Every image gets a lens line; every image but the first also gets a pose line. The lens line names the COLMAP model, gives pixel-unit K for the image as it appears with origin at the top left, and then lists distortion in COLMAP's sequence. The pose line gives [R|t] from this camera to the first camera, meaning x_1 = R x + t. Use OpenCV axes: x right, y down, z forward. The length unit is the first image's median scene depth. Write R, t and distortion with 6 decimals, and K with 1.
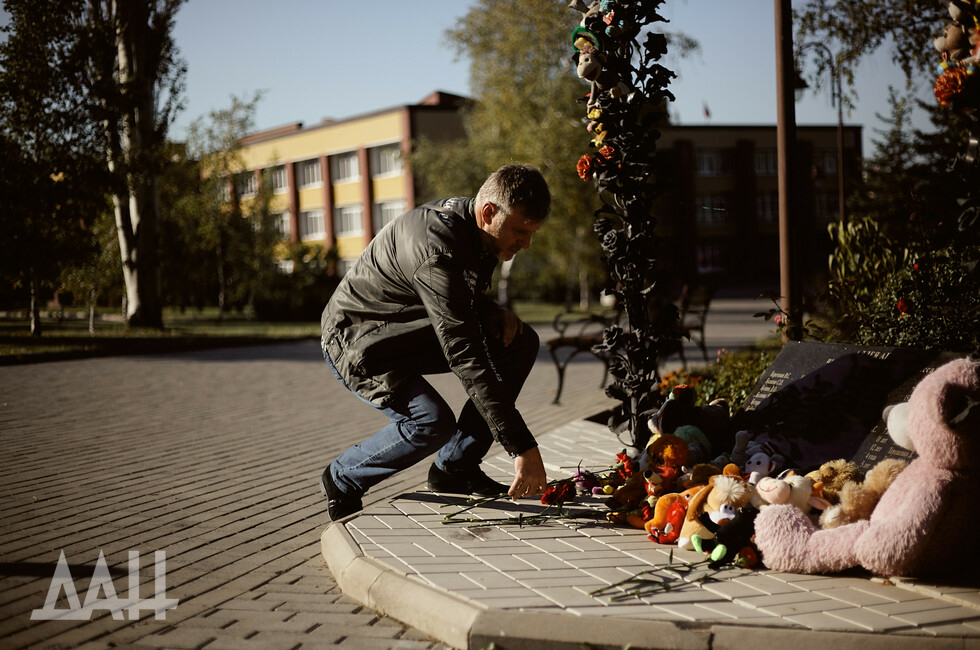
lens RADIAL K [[1426.8, 0, 492.0], [0, 1426.8, 330.9], [0, 0, 1]] dist [-0.136256, 0.000000]
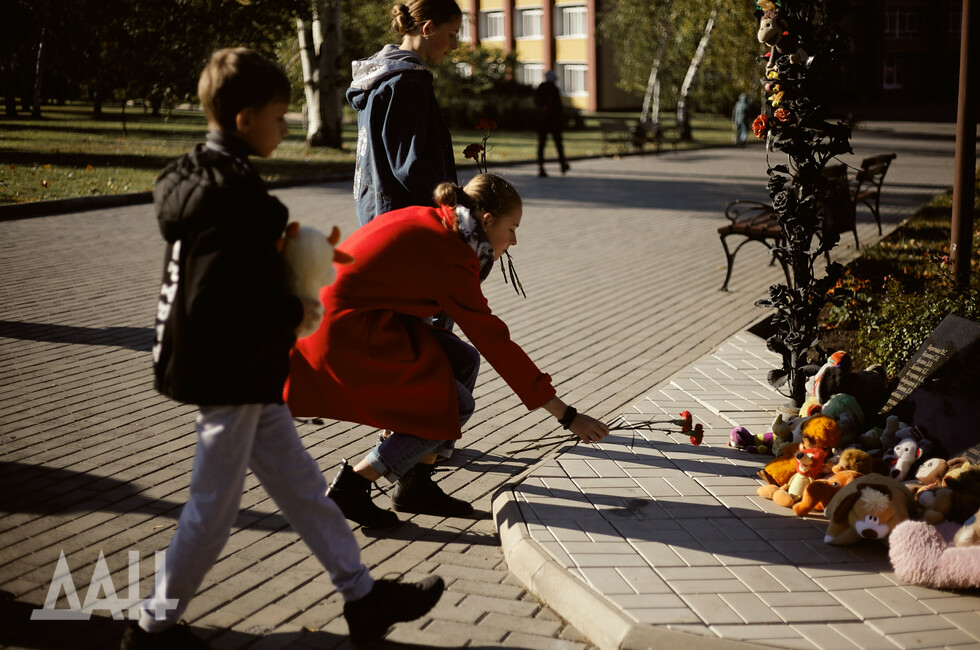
lens RADIAL K [[1426.8, 0, 487.2], [0, 1426.8, 321.8], [0, 0, 1]] dist [-0.136256, 0.000000]
pose [[0.991382, 0.053818, -0.119434, -0.000331], [-0.036906, 0.989527, 0.139552, -0.113305], [0.125694, -0.133942, 0.982986, -0.045034]]
